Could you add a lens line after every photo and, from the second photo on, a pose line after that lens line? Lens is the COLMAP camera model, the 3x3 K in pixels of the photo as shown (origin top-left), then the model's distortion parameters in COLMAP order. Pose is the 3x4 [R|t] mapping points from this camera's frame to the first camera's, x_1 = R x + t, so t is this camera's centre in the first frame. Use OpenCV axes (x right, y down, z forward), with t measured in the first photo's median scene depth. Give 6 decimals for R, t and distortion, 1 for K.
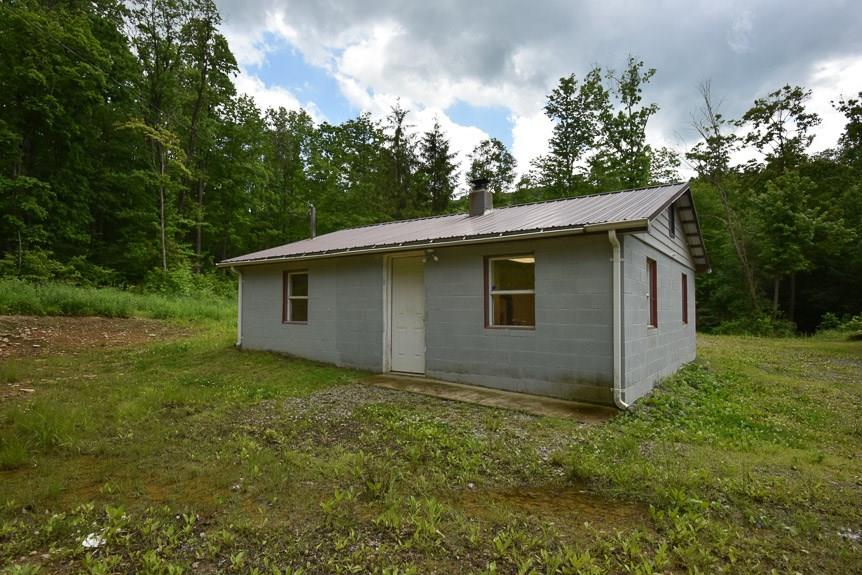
lens RADIAL K [[462.3, 0, 431.0], [0, 462.3, 287.5], [0, 0, 1]] dist [-0.000873, -0.000271]
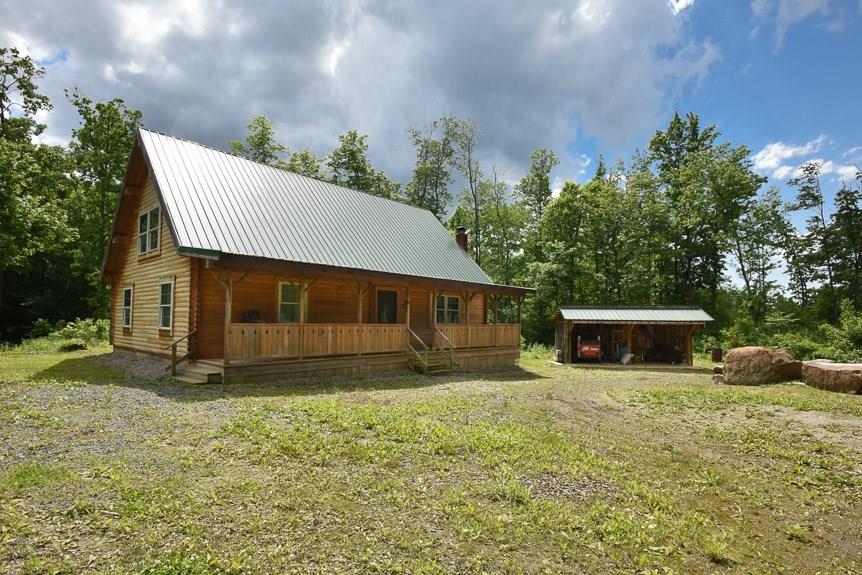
lens RADIAL K [[420.8, 0, 431.0], [0, 420.8, 287.5], [0, 0, 1]] dist [-0.001498, -0.000484]
pose [[0.124308, 0.048909, 0.991037, 0.124336], [-0.038586, 0.998267, -0.044426, 0.004910], [-0.991493, -0.032718, 0.125980, 0.132879]]
